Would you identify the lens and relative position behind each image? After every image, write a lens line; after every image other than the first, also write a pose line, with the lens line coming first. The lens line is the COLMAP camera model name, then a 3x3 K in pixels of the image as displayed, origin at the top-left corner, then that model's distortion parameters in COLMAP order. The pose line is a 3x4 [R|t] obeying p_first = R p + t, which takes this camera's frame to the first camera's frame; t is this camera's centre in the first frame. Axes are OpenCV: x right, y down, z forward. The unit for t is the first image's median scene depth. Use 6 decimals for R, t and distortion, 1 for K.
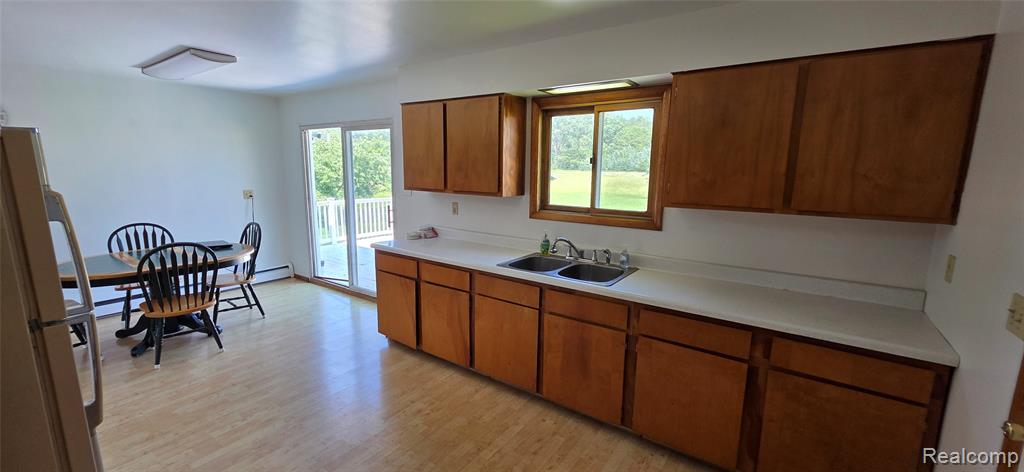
lens RADIAL K [[407.8, 0, 514.4], [0, 407.8, 239.3], [0, 0, 1]] dist [-0.006787, -0.000215]
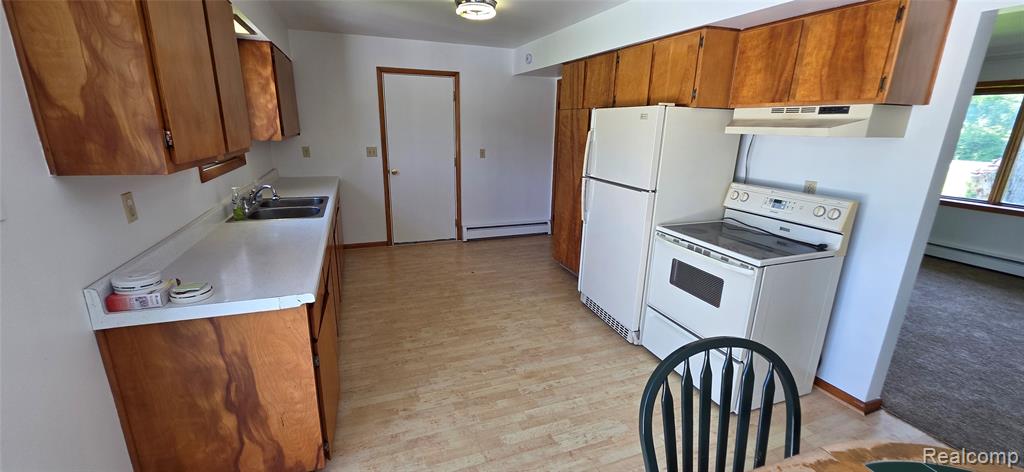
lens RADIAL K [[407.8, 0, 511.9], [0, 407.8, 236.0], [0, 0, 1]] dist [-0.006787, -0.000215]
pose [[-0.826746, -0.182183, 0.532260, -1.049672], [0.062729, 0.910360, 0.409035, -0.293069], [-0.559067, 0.371557, -0.741208, 1.650685]]
